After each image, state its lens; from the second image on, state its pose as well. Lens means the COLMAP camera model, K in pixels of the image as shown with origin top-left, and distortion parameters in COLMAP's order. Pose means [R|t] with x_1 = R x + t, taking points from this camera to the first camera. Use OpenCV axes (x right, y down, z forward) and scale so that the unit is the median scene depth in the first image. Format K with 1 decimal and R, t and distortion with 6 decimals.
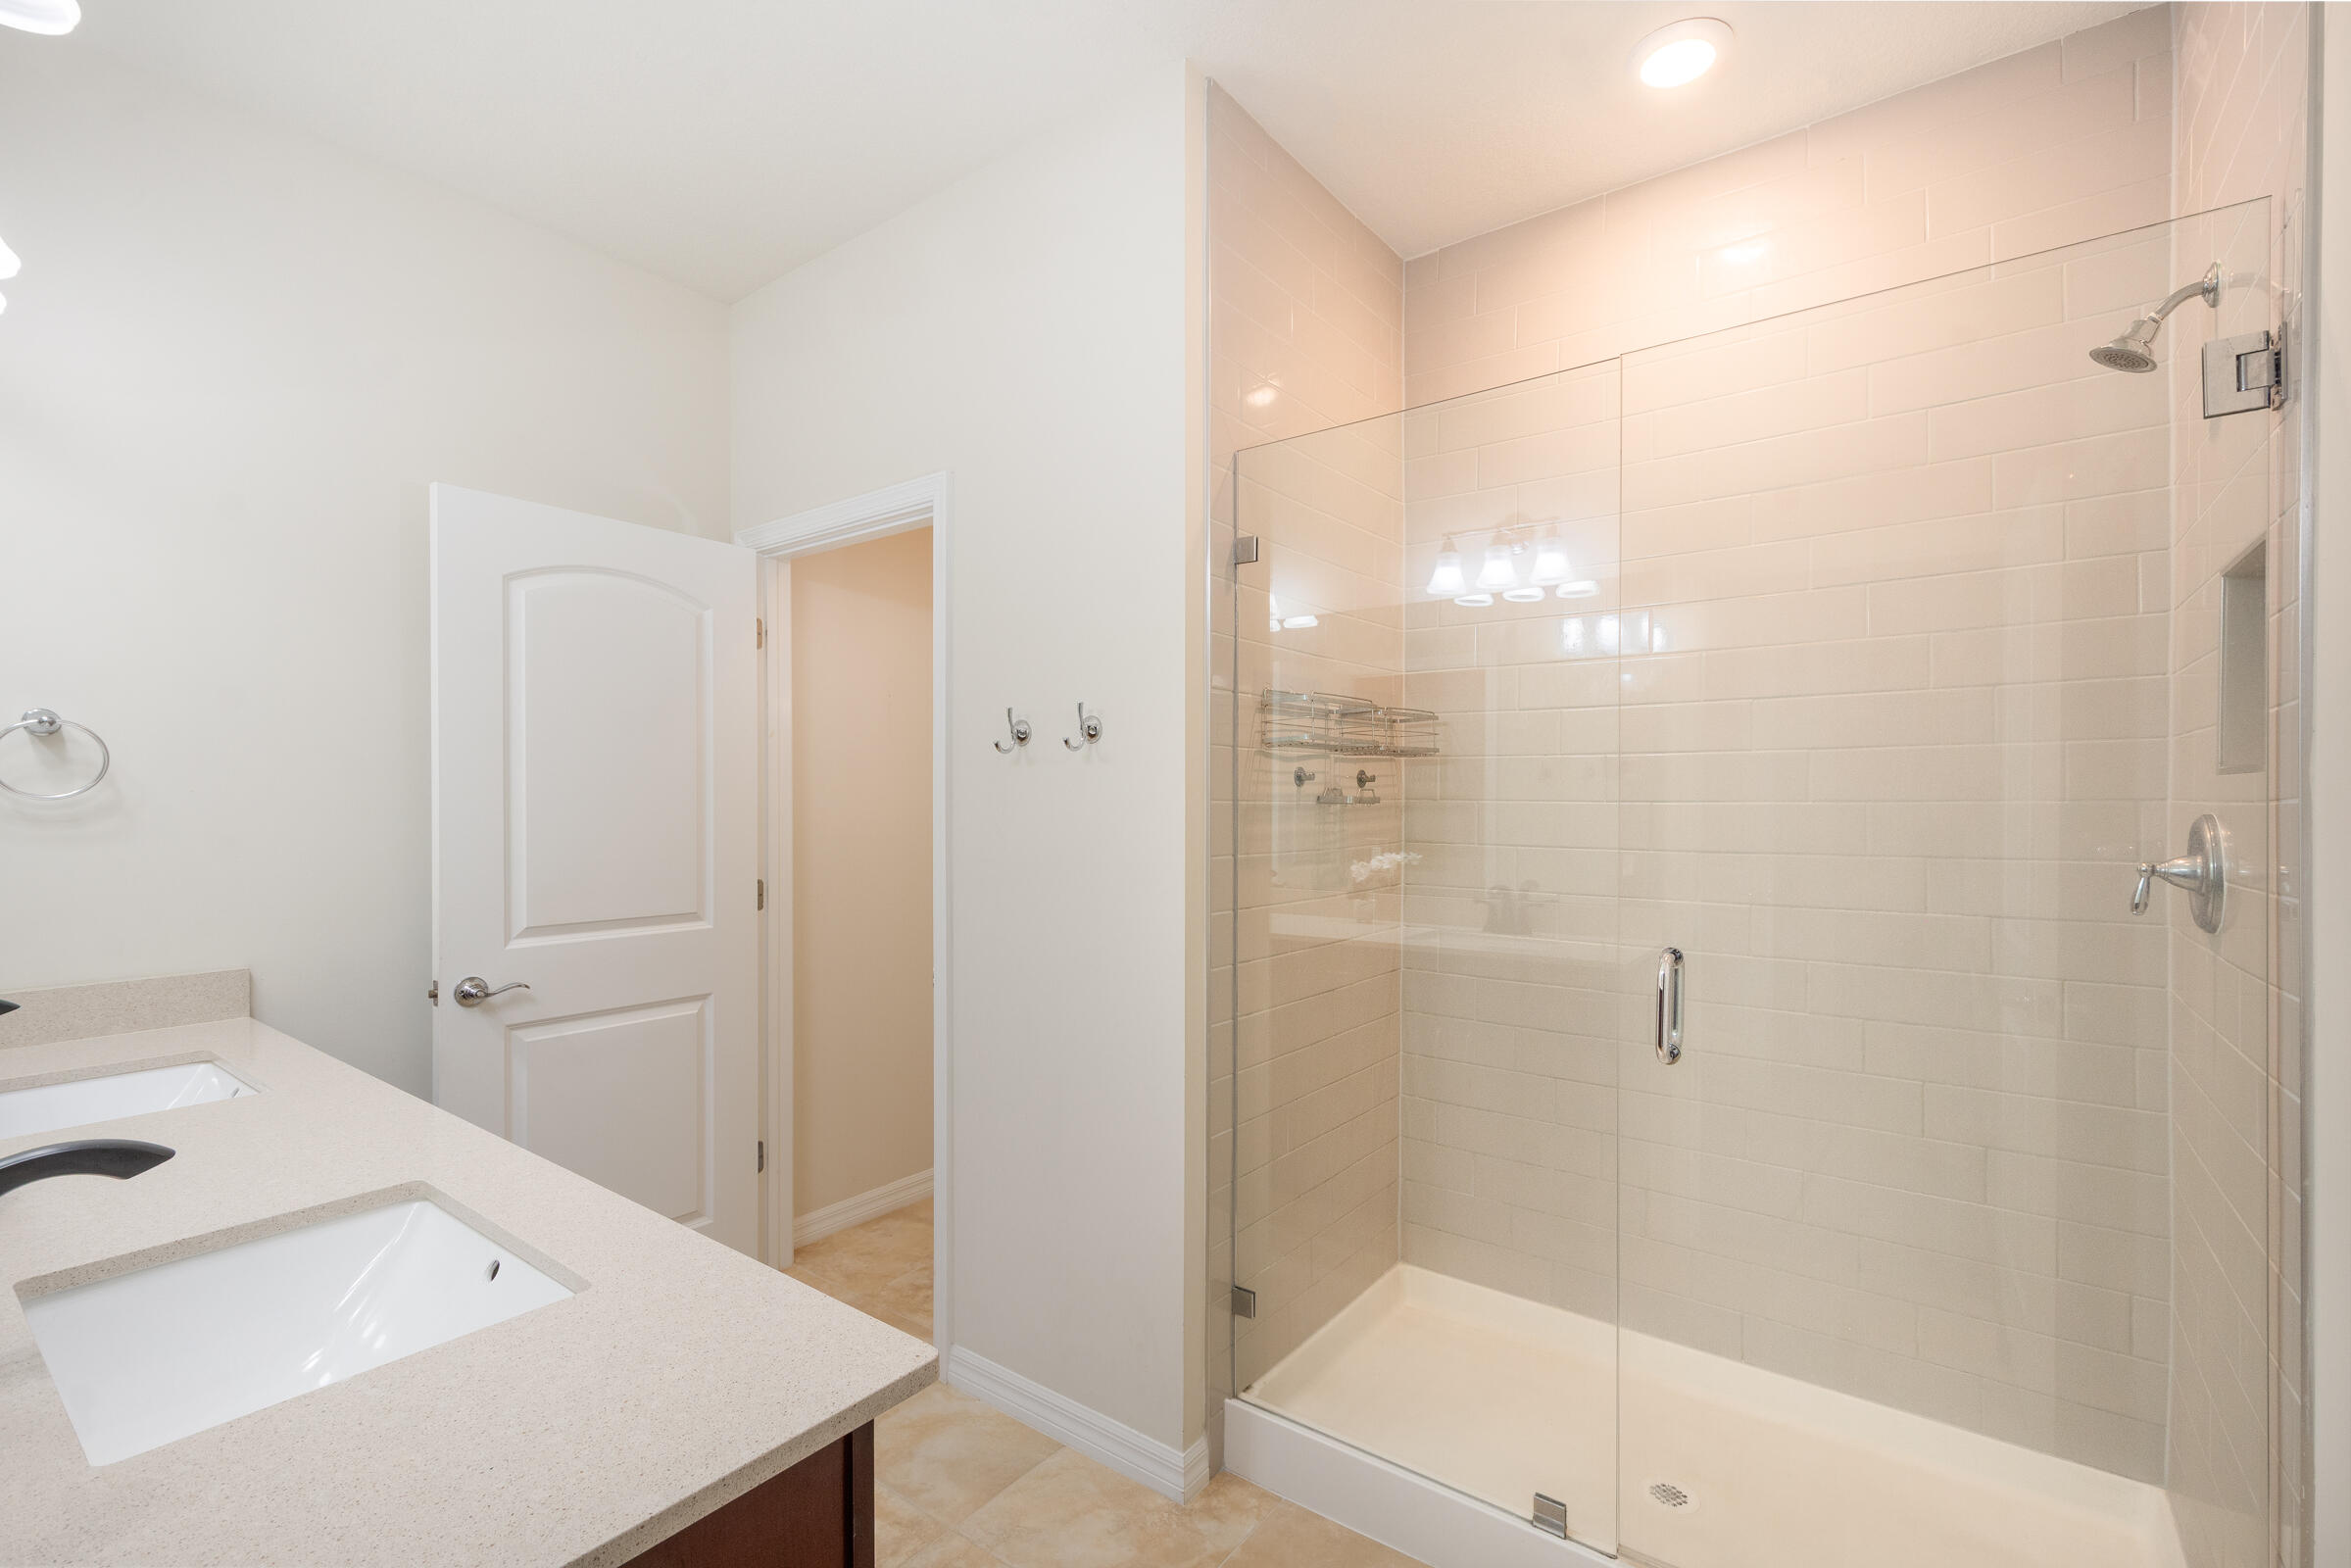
lens RADIAL K [[1027.6, 0, 1164.8], [0, 1027.6, 799.2], [0, 0, 1]] dist [-0.001564, -0.000829]
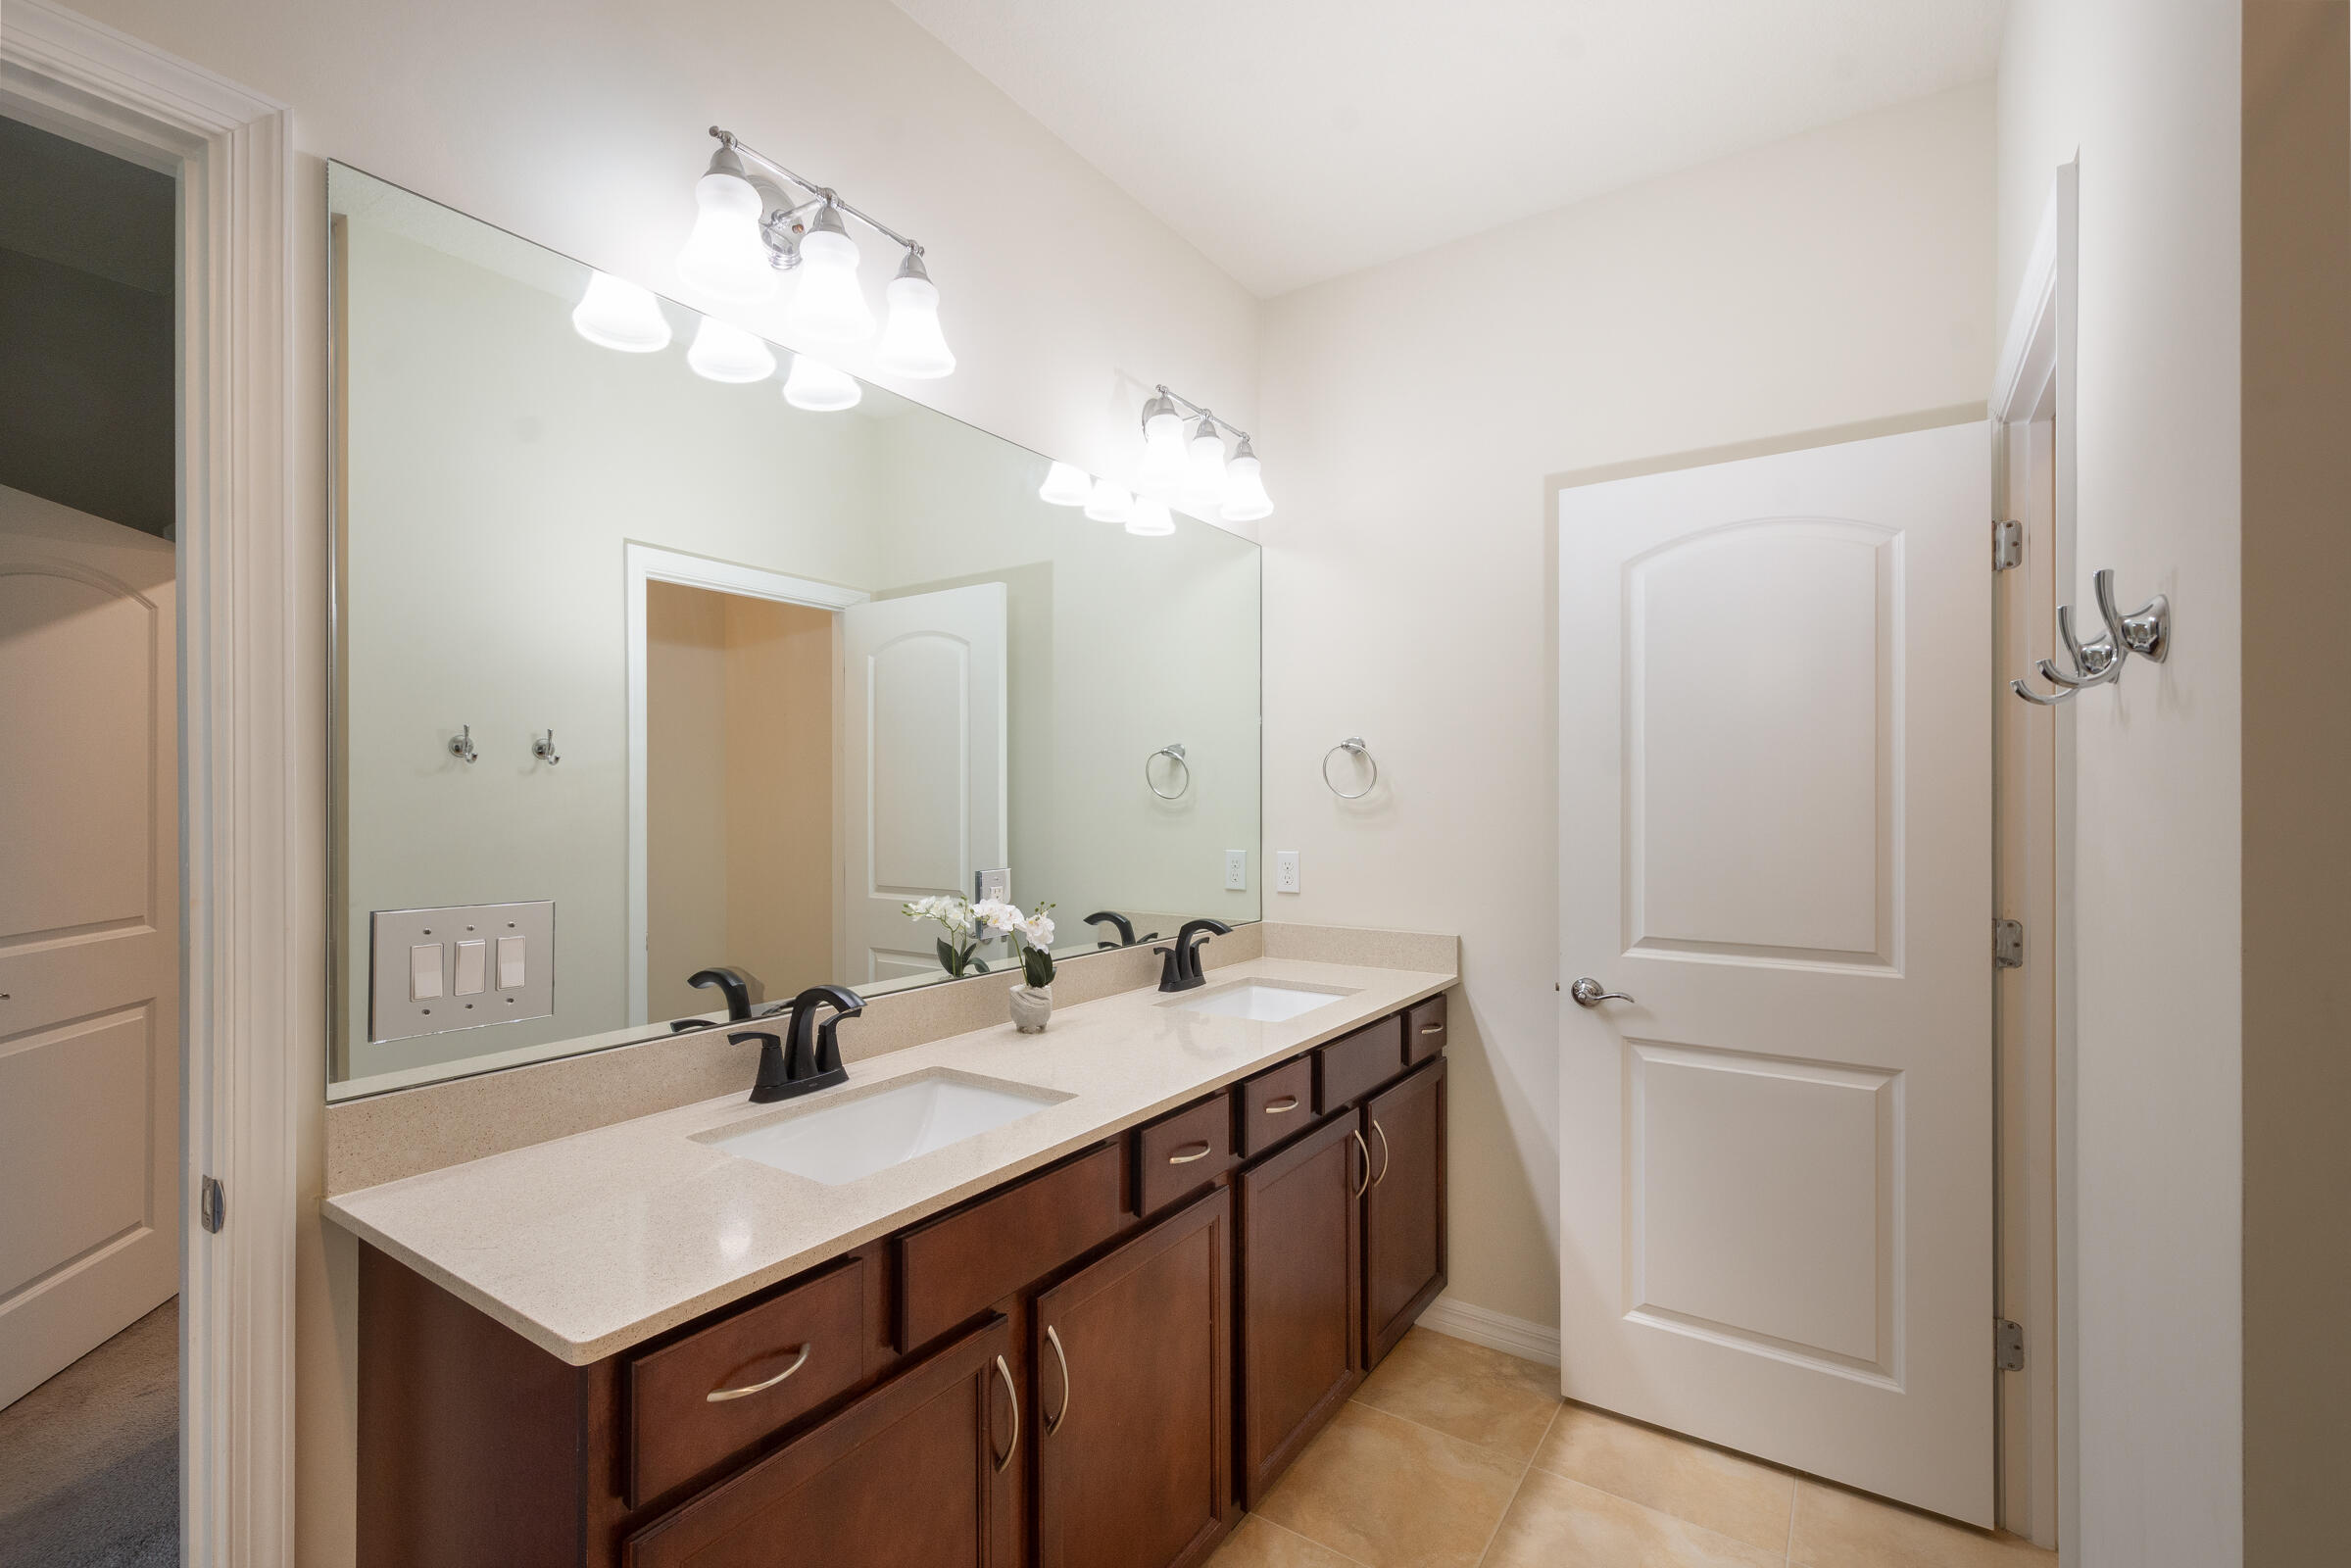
lens RADIAL K [[1027.6, 0, 1164.8], [0, 1027.6, 799.2], [0, 0, 1]] dist [-0.001564, -0.000829]
pose [[0.062540, -0.000570, -0.998042, 0.275921], [-0.001507, 0.999999, -0.000666, 0.002348], [0.998041, 0.001545, 0.062539, 0.513717]]
